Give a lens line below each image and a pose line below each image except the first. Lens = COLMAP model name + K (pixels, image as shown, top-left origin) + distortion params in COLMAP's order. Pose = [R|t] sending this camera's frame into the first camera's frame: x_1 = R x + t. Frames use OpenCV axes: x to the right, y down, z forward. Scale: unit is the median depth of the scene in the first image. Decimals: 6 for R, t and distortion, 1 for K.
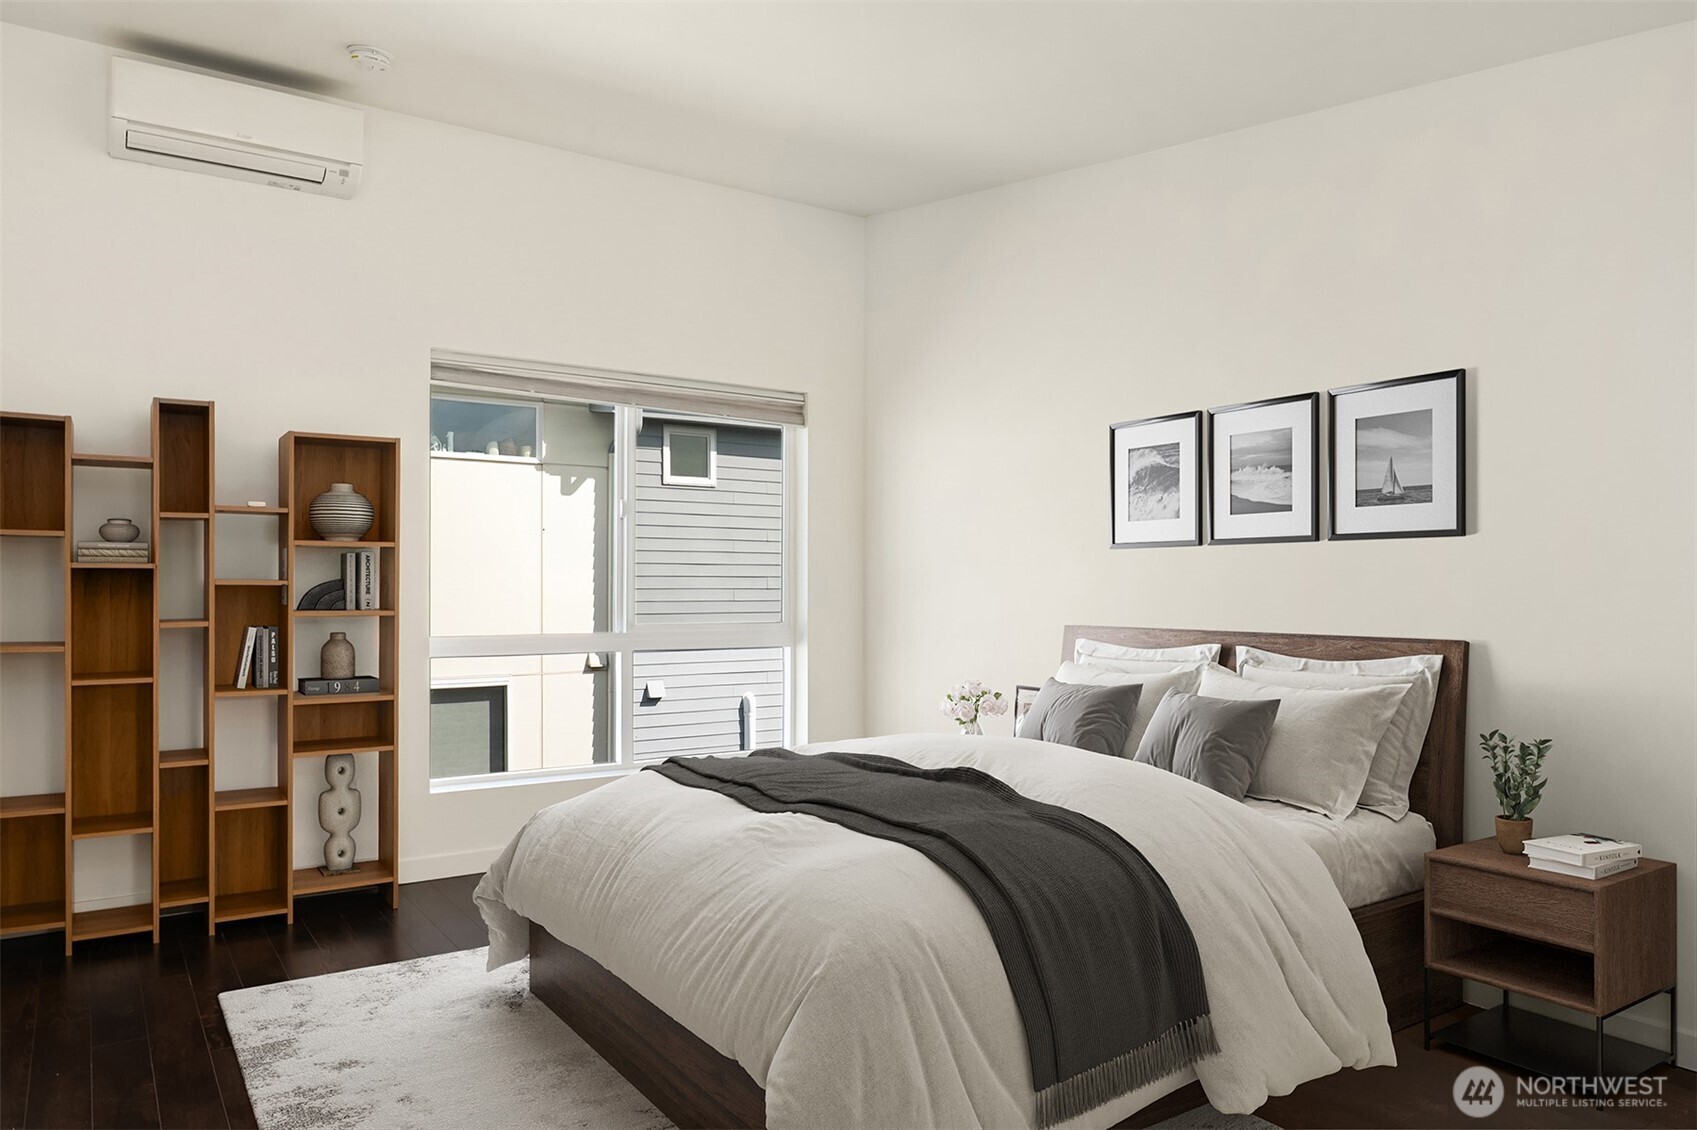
lens RADIAL K [[1128.5, 0, 843.0], [0, 1128.5, 589.3], [0, 0, 1]] dist [-0.004818, -0.001295]
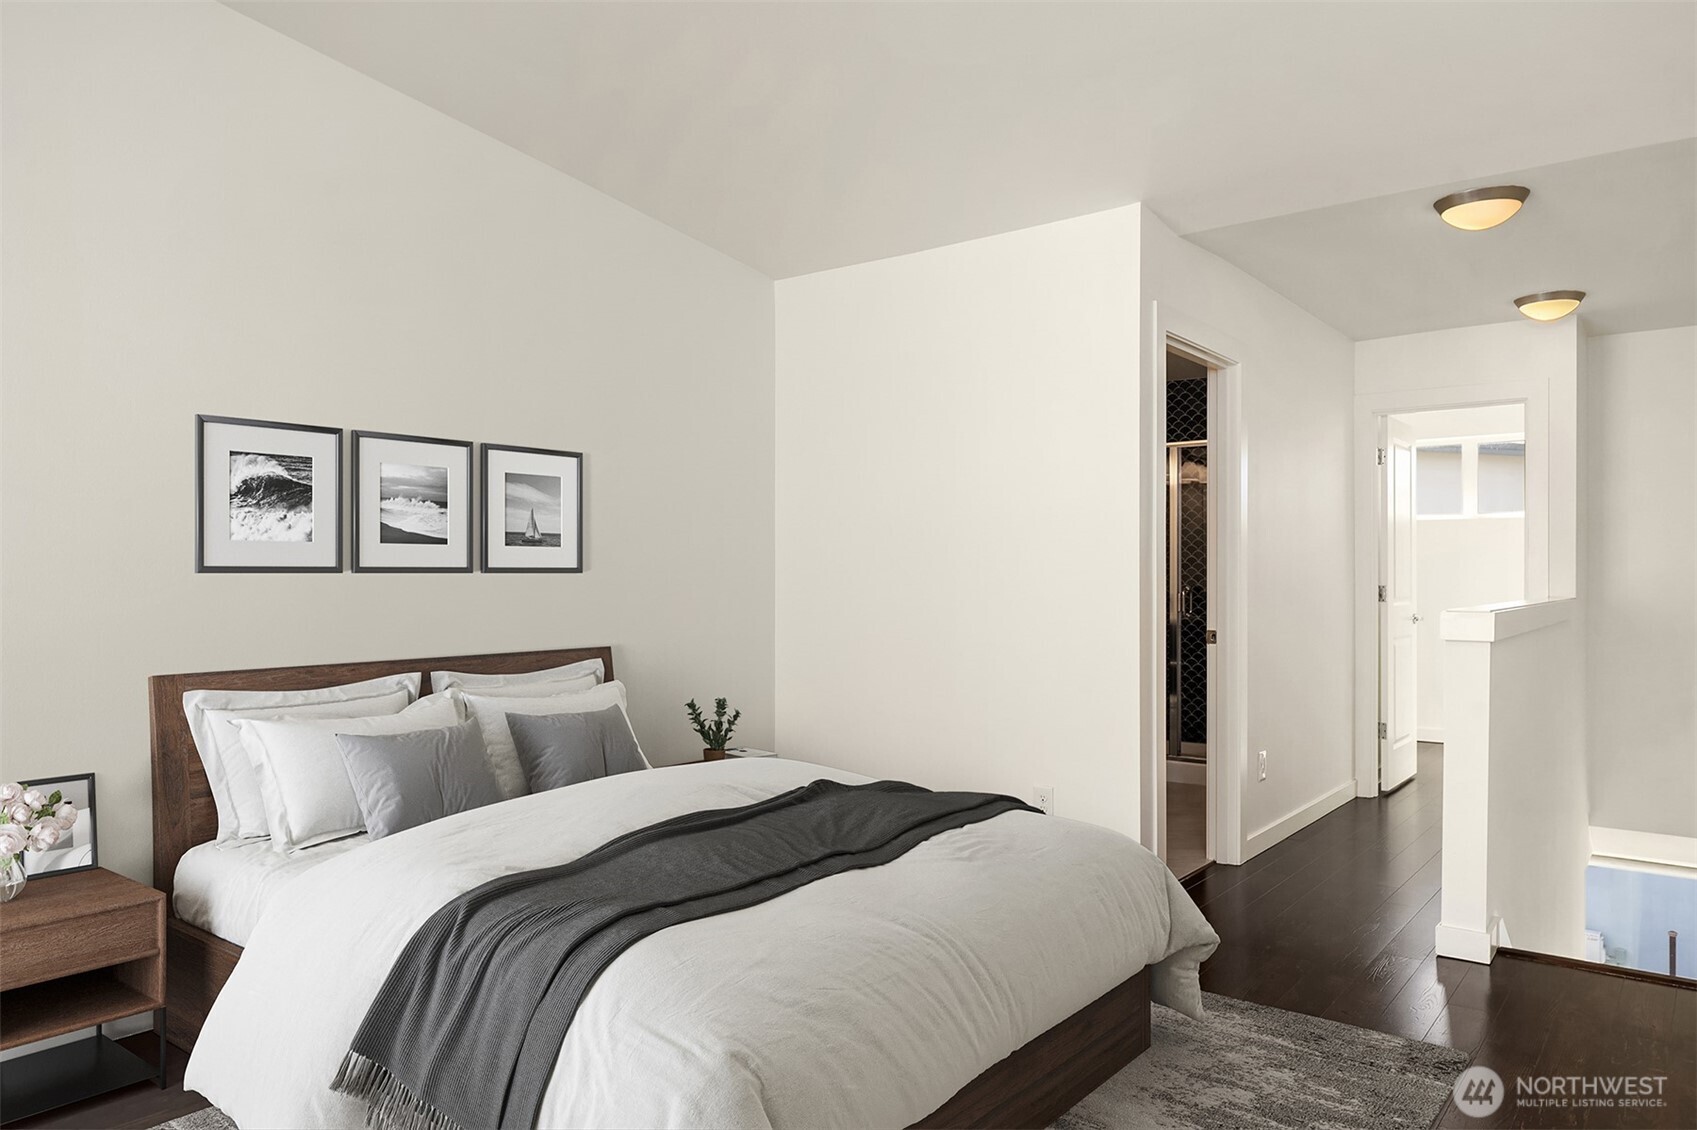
lens RADIAL K [[1128.5, 0, 843.0], [0, 1128.5, 589.3], [0, 0, 1]] dist [-0.004818, -0.001295]
pose [[-0.296597, 0.022094, 0.954747, -0.752249], [0.035793, 0.999287, -0.012006, 0.000581], [-0.954332, 0.030612, -0.297176, 0.958296]]
